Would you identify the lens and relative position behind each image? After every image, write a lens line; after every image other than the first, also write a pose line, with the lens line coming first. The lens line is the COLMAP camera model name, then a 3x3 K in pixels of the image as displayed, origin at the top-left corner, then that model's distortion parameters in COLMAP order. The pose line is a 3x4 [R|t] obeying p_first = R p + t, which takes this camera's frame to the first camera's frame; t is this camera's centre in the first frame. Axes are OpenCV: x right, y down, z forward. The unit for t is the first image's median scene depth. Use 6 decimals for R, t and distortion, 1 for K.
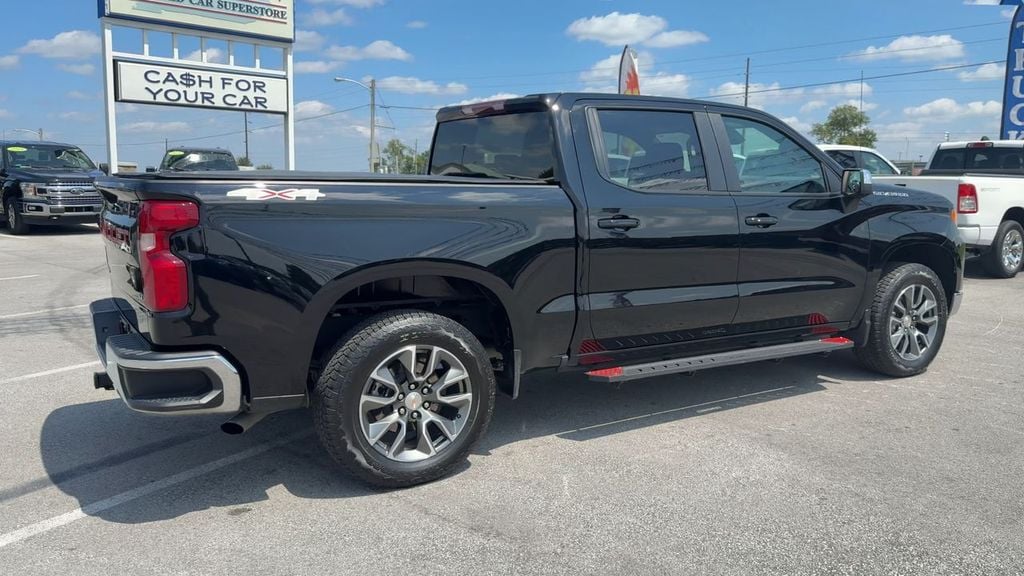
lens RADIAL K [[850.0, 0, 580.6], [0, 850.0, 264.7], [0, 0, 1]] dist [0.058861, -0.092056]
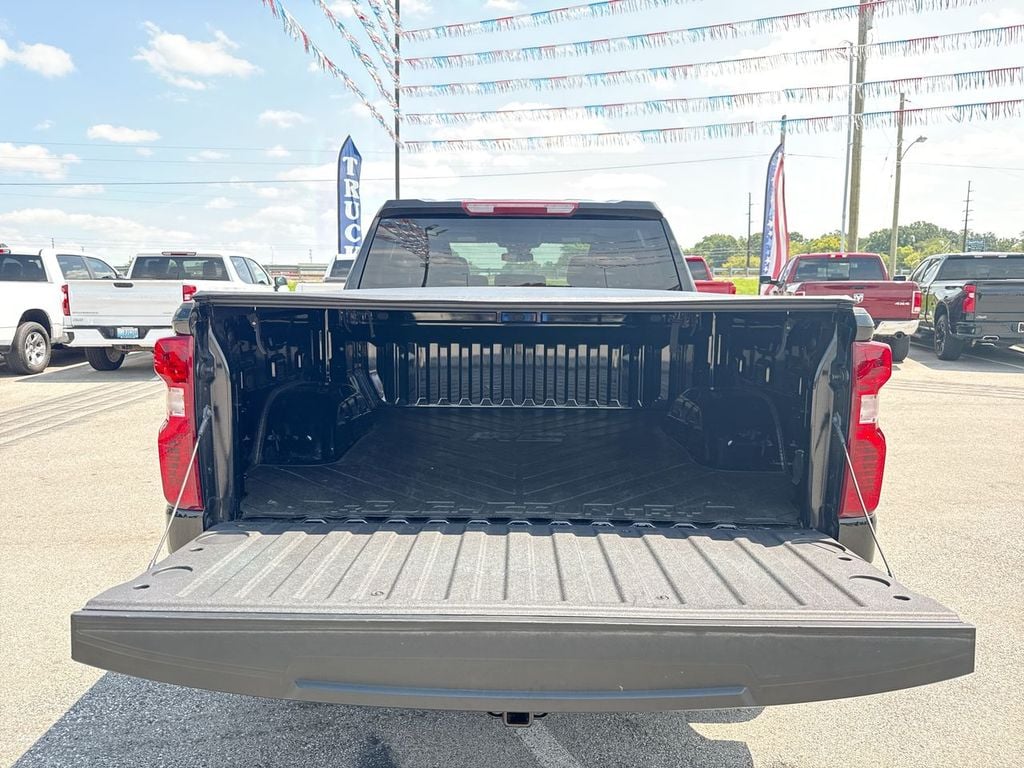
lens RADIAL K [[719.1, 0, 508.9], [0, 719.1, 397.8], [0, 0, 1]] dist [0.025719, -0.050966]
pose [[0.562339, -0.129407, 0.816718, -0.742609], [0.079082, 0.991568, 0.102660, -0.079111], [-0.823117, 0.006858, 0.567831, 0.639282]]
